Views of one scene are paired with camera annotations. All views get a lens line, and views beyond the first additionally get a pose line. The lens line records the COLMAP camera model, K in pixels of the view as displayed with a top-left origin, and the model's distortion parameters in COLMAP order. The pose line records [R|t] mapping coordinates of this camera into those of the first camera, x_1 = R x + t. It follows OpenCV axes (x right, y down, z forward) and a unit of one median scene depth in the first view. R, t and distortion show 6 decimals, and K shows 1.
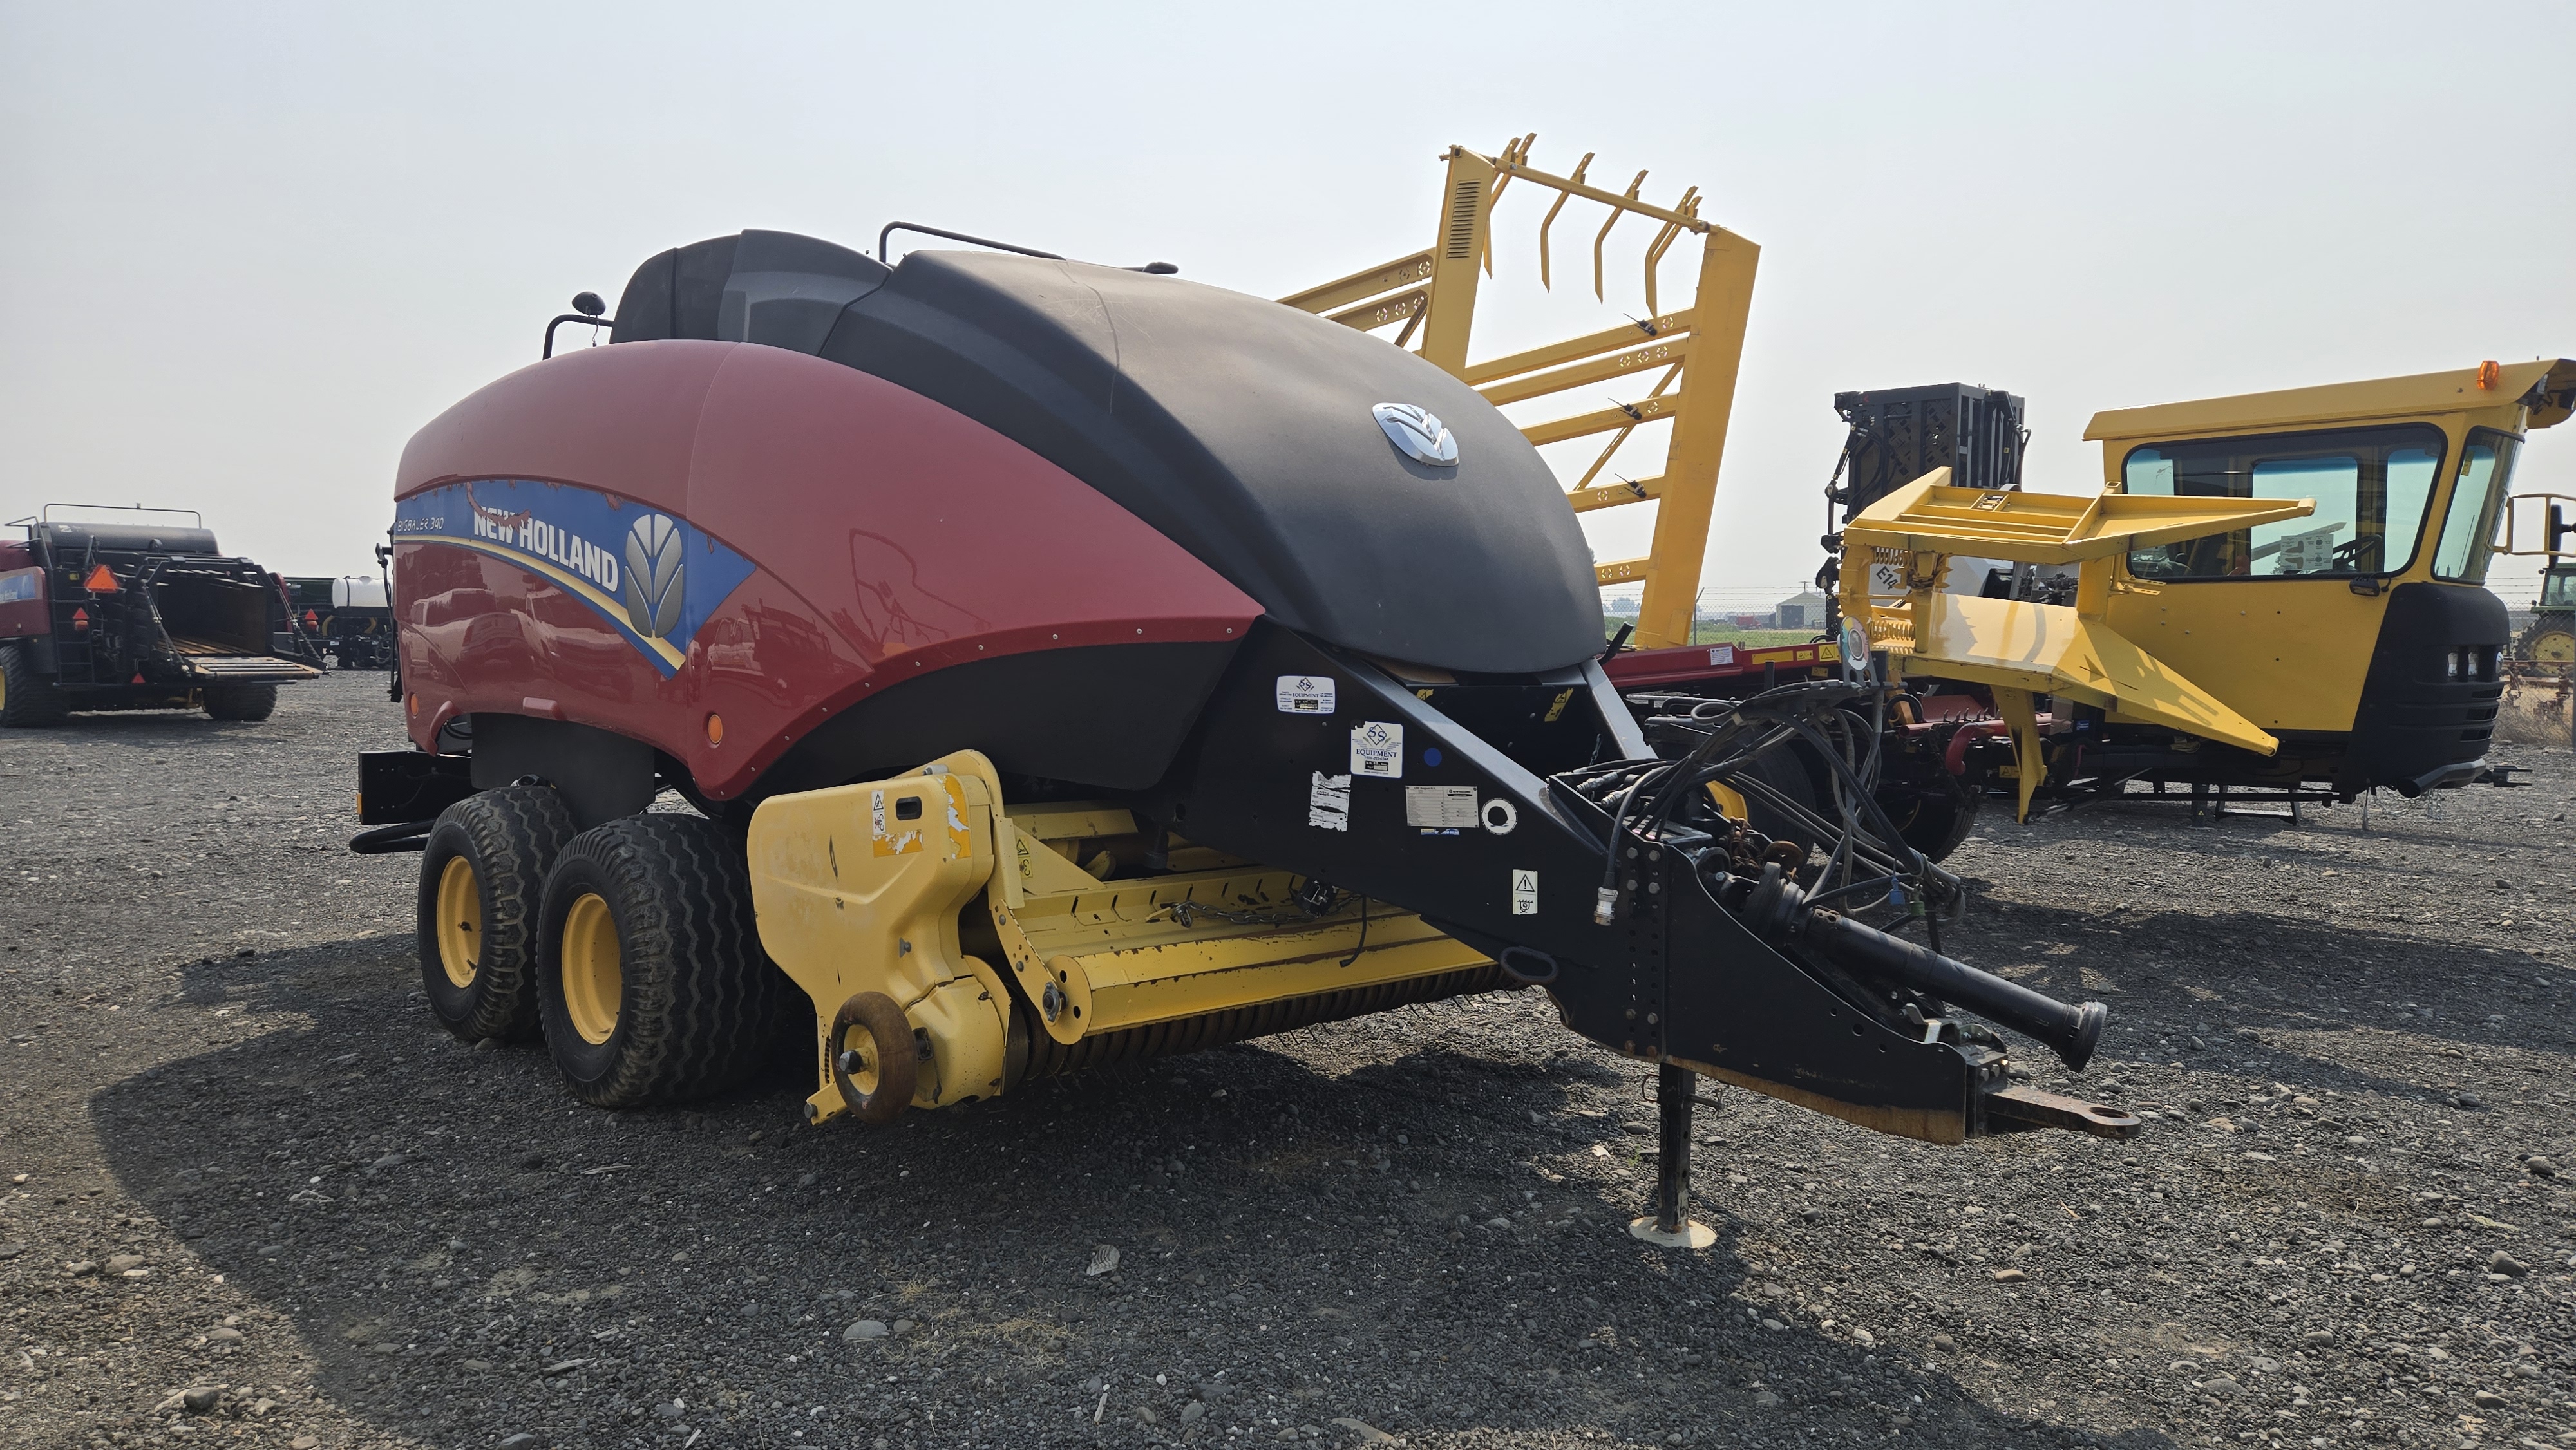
lens RADIAL K [[1725.2, 0, 1288.0], [0, 1725.2, 725.0], [0, 0, 1]] dist [0.180185, -0.000471]
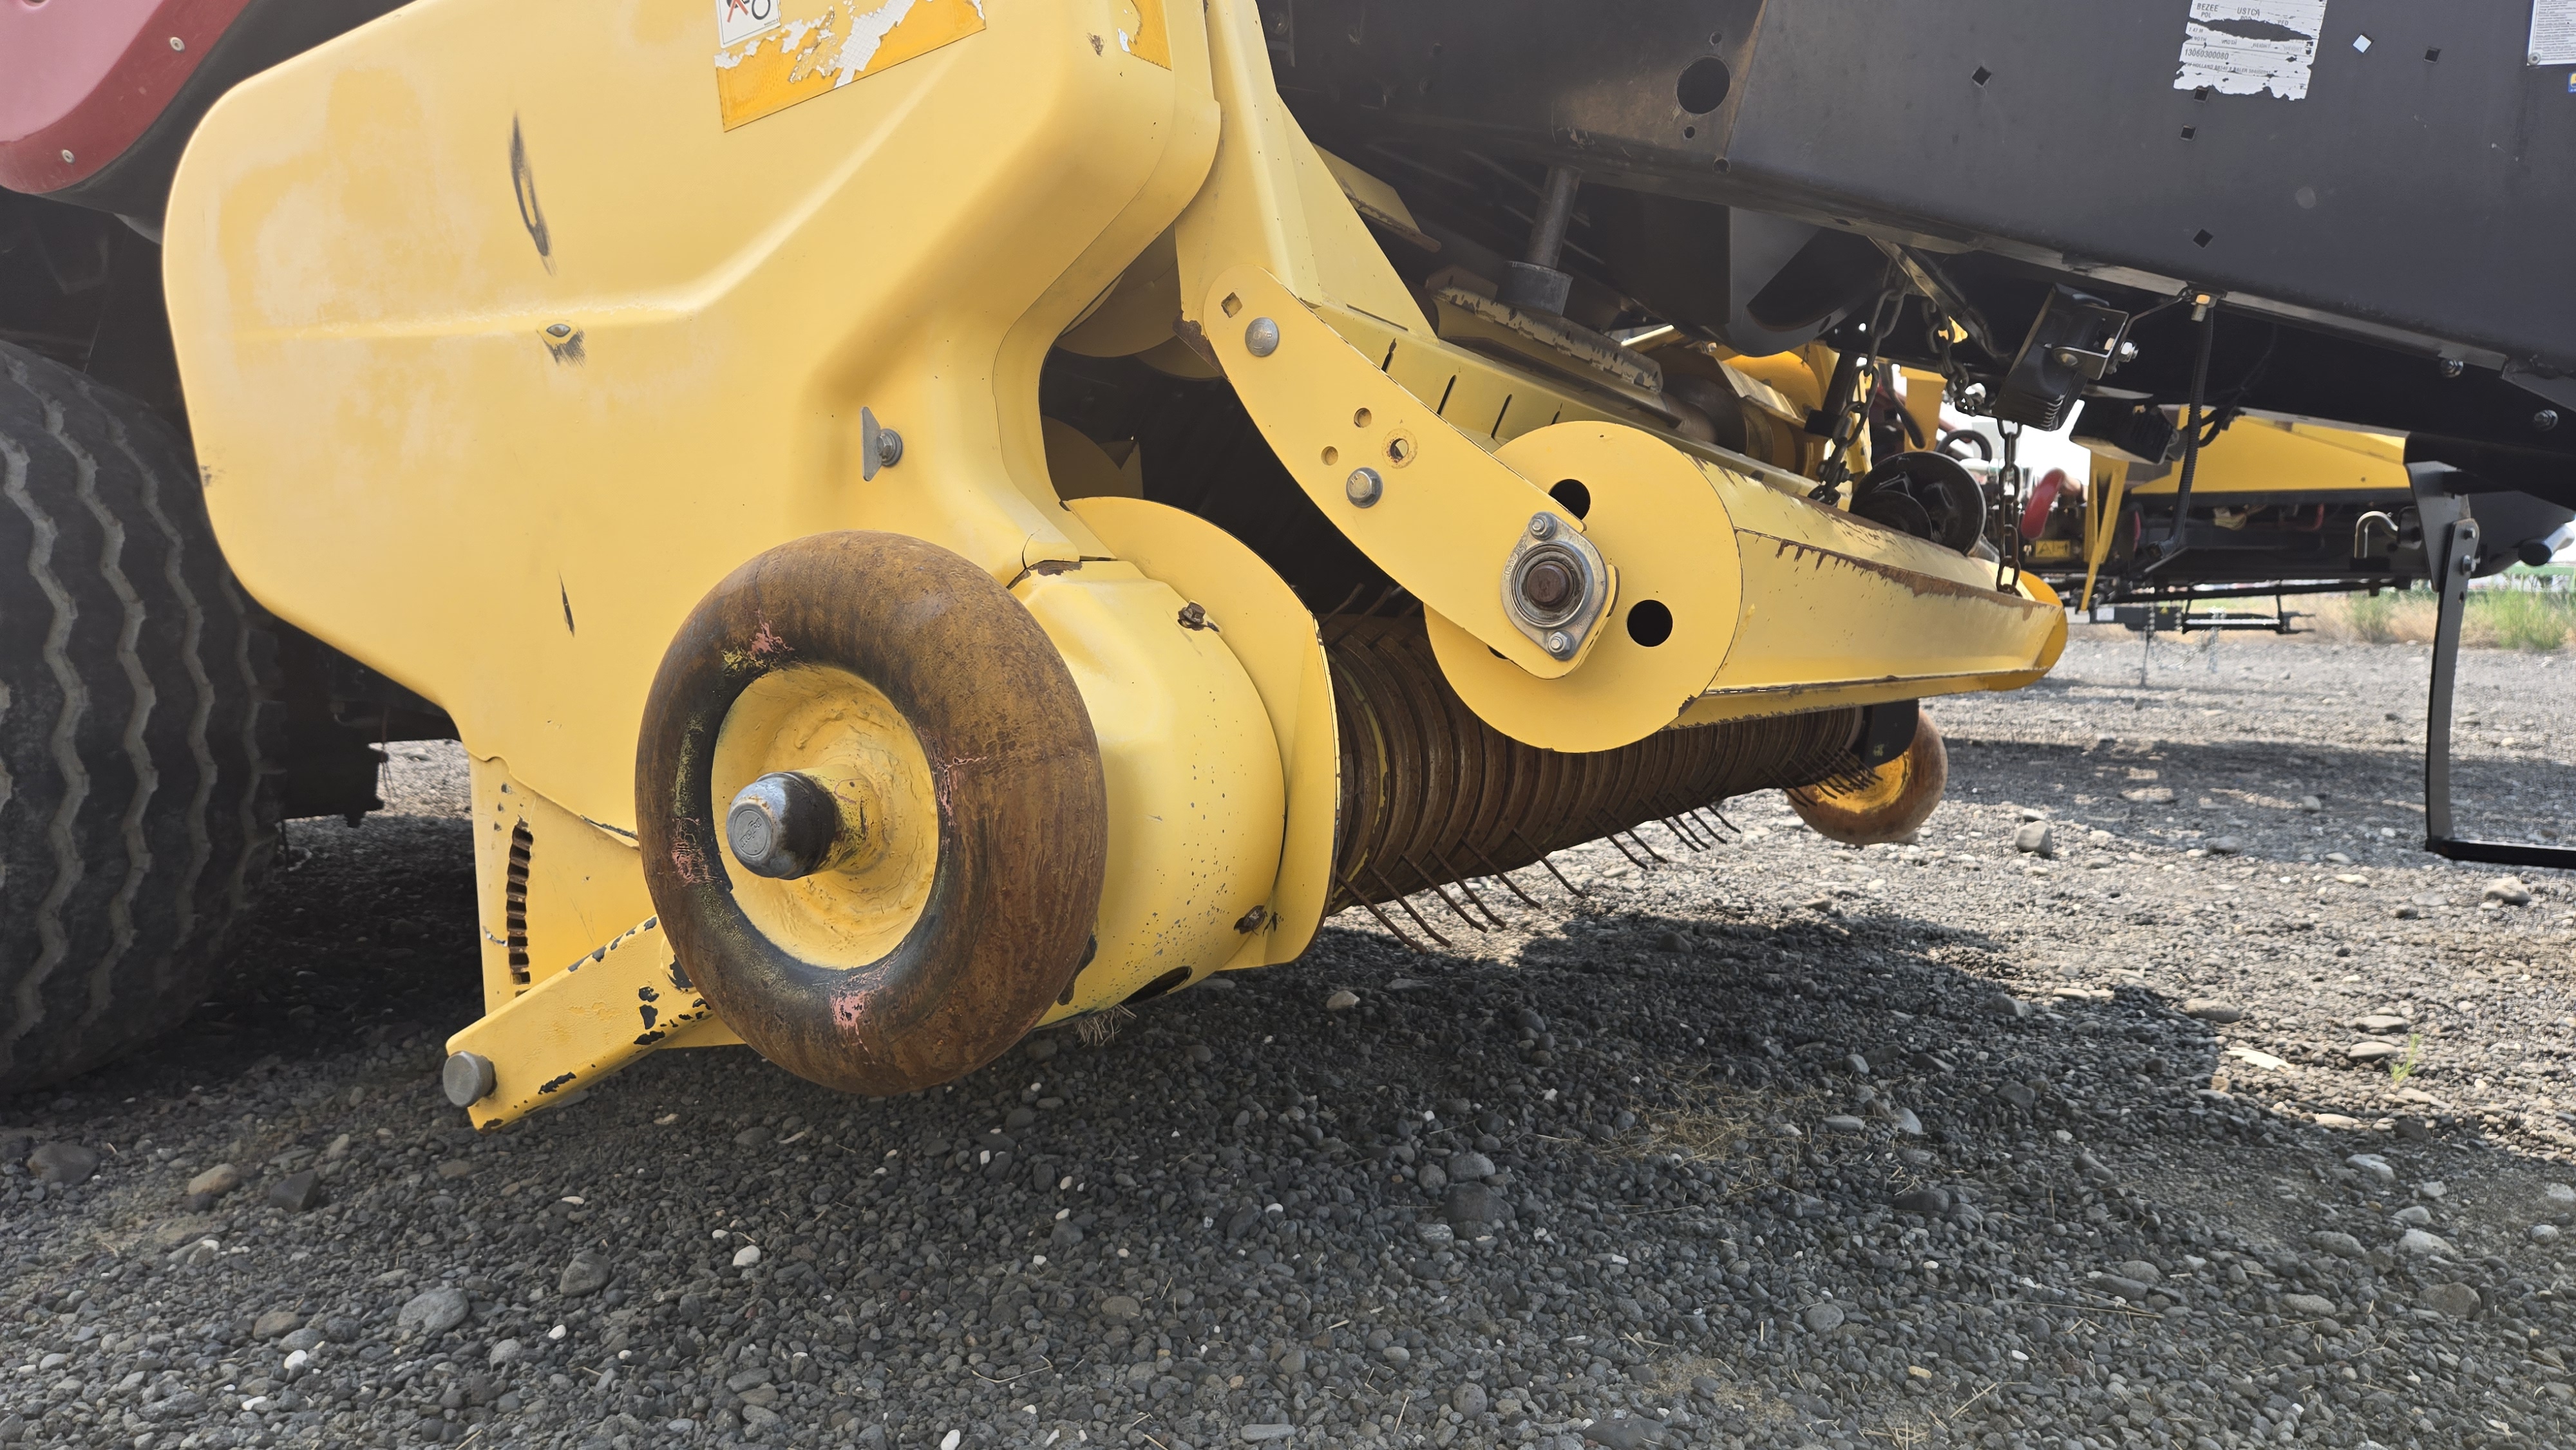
lens RADIAL K [[1667.1, 0, 1240.3], [0, 1667.1, 718.6], [0, 0, 1]] dist [0.042373, -0.002044]
pose [[0.956364, -0.010254, 0.291999, -0.232184], [0.009422, 0.999947, 0.004254, 0.162196], [-0.292027, -0.001317, 0.956409, 0.710687]]
